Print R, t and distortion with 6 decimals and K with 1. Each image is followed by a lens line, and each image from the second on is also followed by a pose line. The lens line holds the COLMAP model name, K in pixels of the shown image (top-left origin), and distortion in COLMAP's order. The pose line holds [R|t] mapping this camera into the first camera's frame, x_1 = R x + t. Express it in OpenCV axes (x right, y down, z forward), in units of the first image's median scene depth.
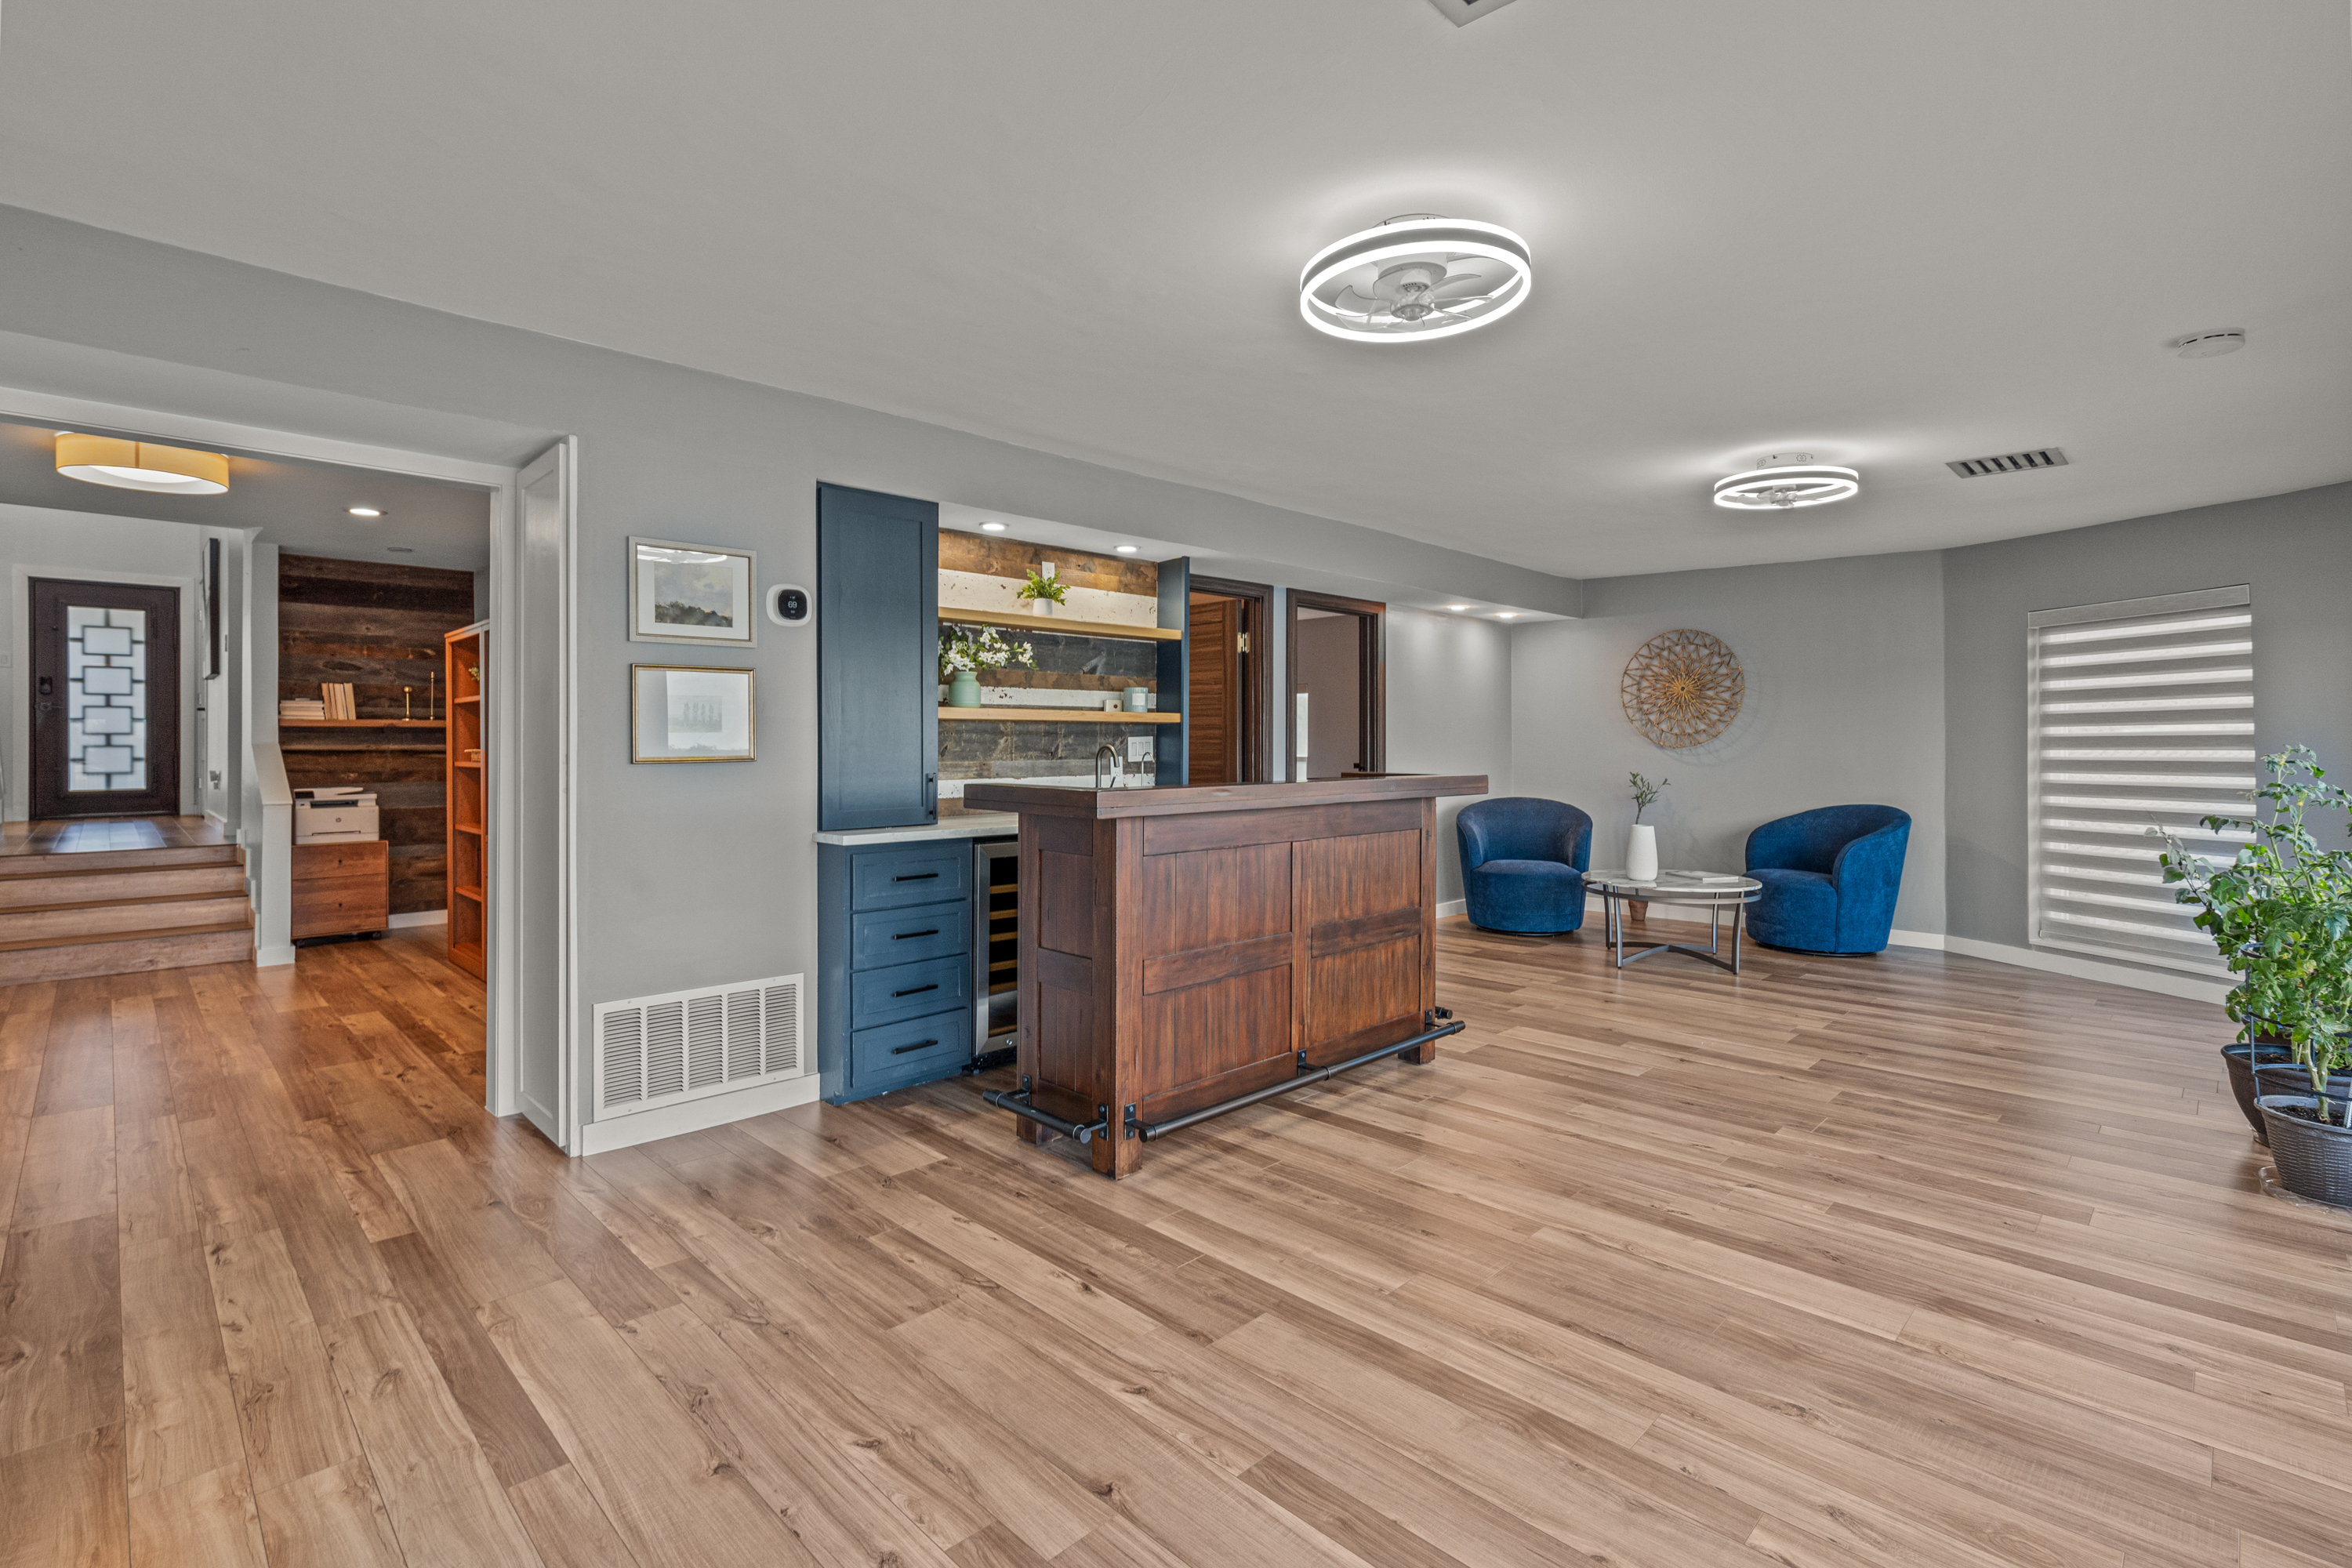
lens RADIAL K [[1082.0, 0, 1207.6], [0, 1082.0, 743.4], [0, 0, 1]] dist [-0.011505, 0.000694]
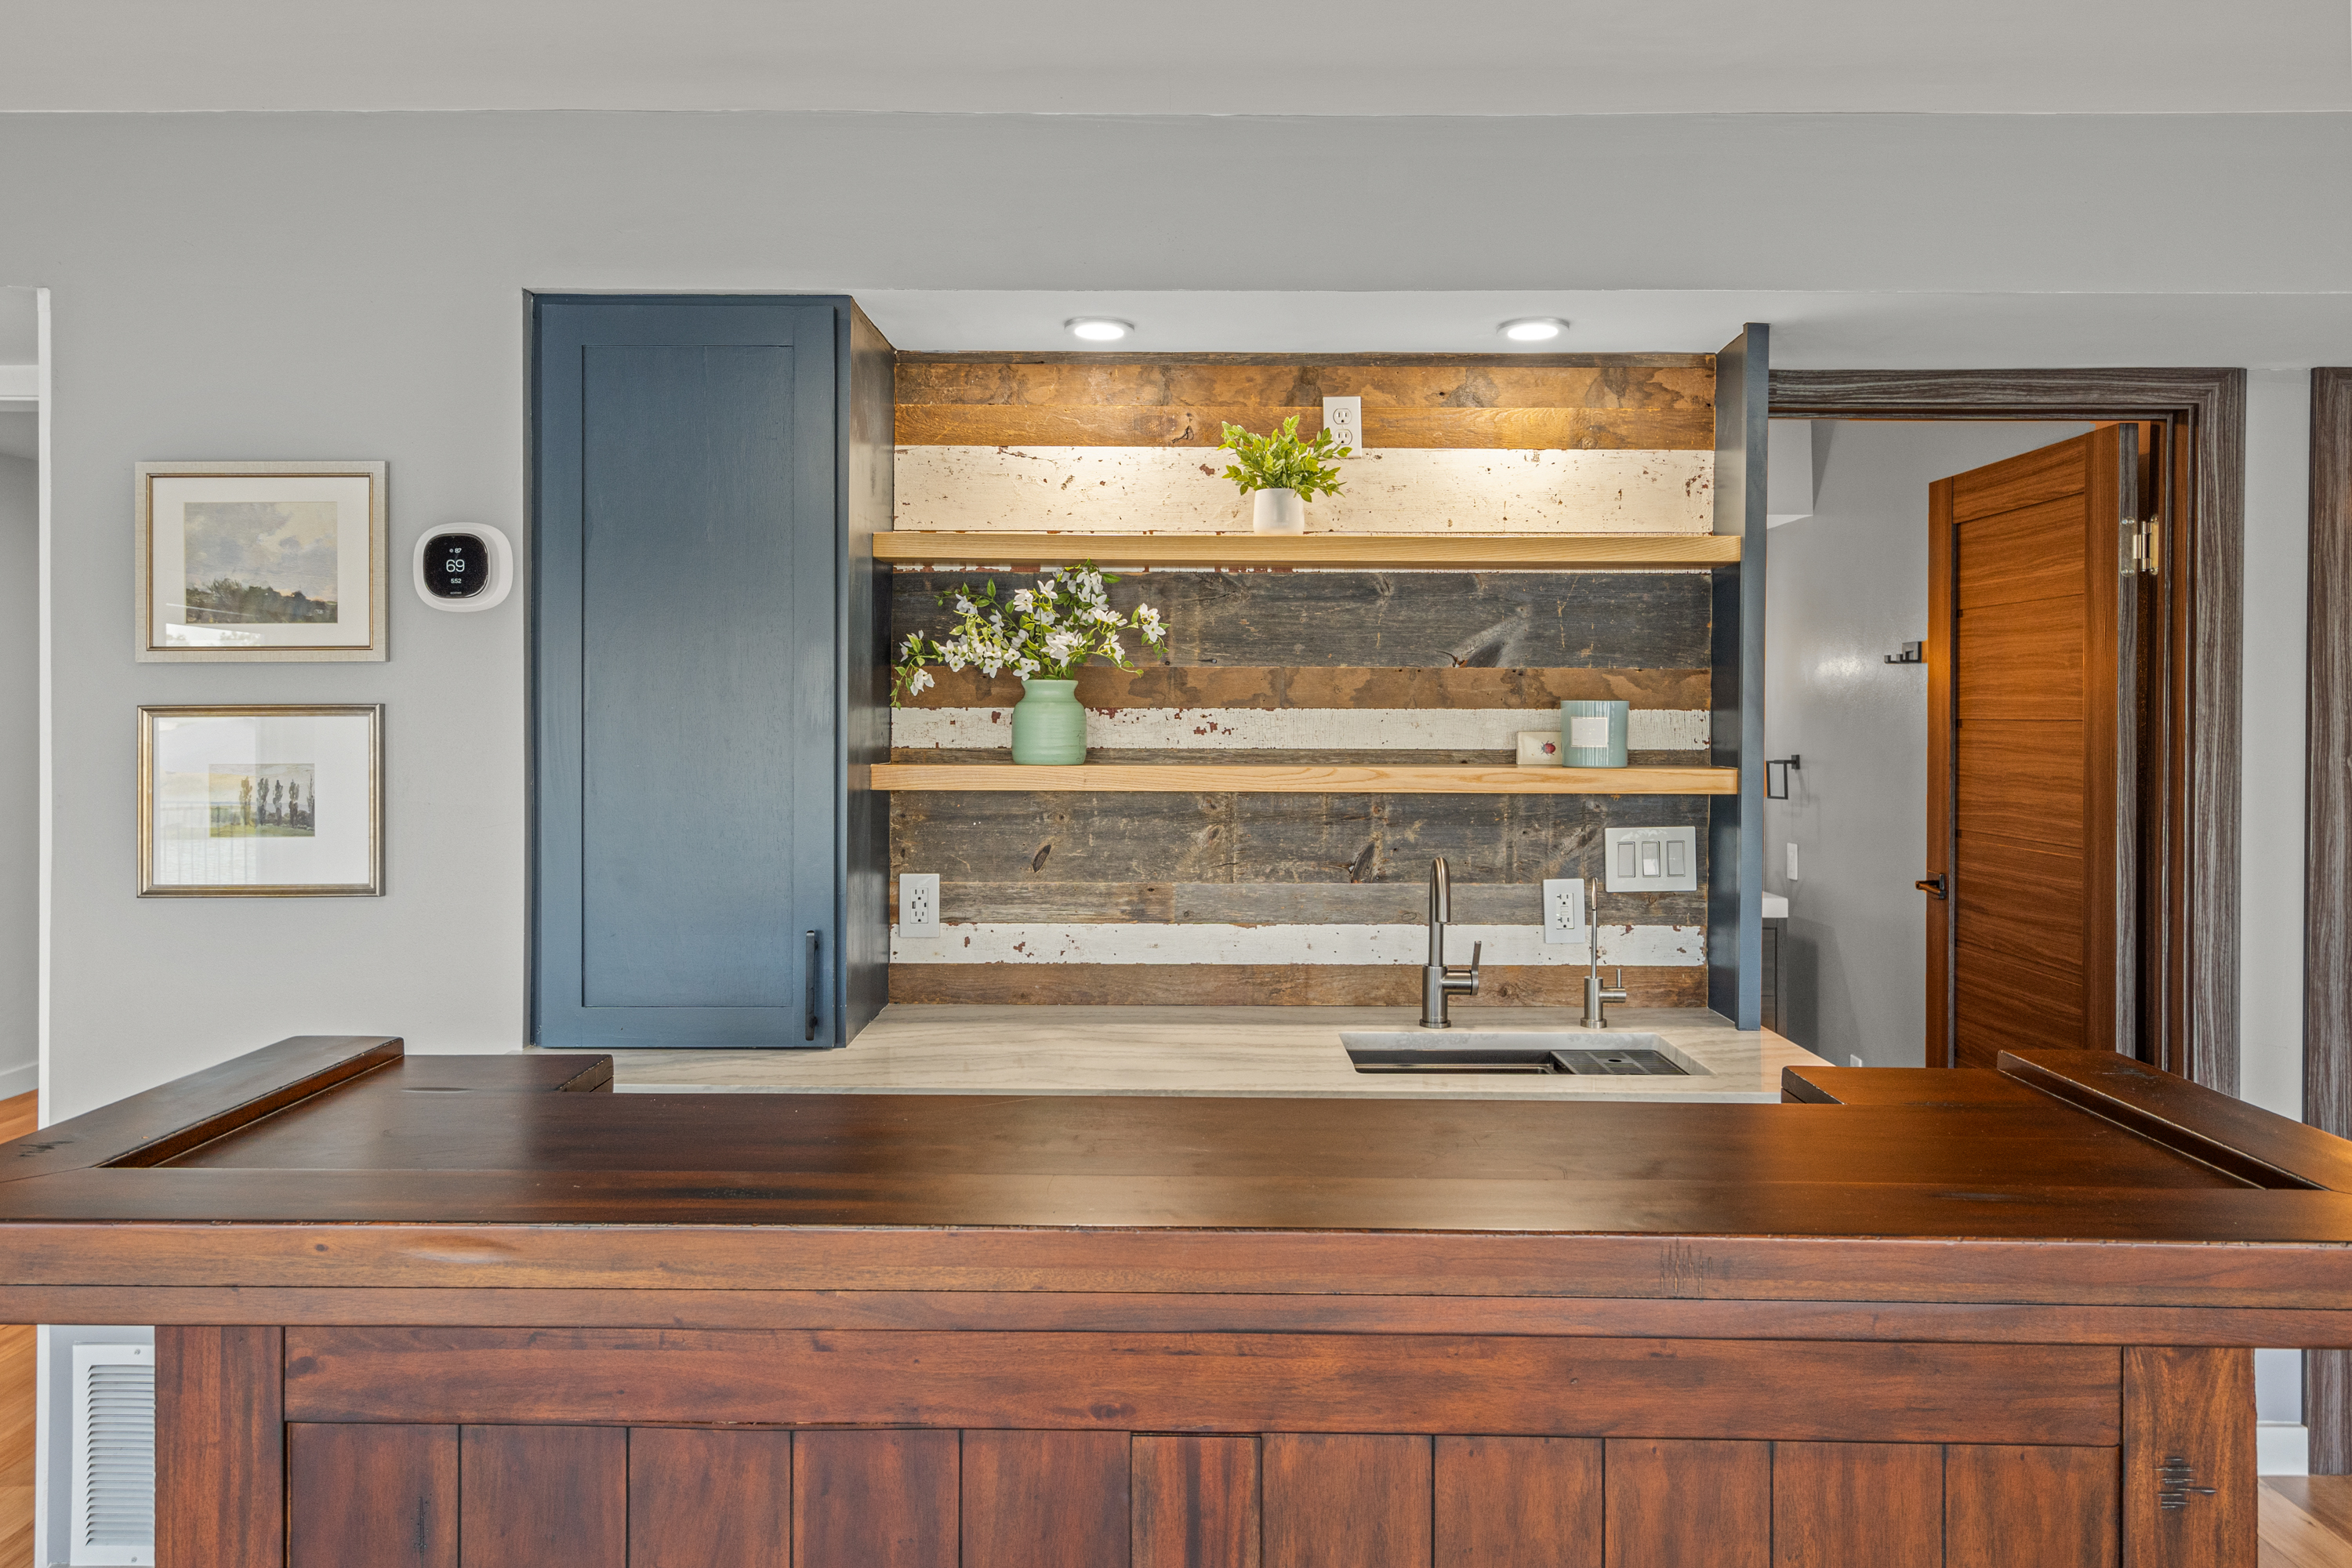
lens RADIAL K [[1567.2, 0, 1173.2], [0, 1567.2, 723.9], [0, 0, 1]] dist [-0.000526, 0.001218]
pose [[0.687644, 0.007712, -0.726007, 0.335626], [-0.006645, 0.999969, 0.004329, -0.066243], [0.726018, 0.001848, 0.687674, 0.778612]]
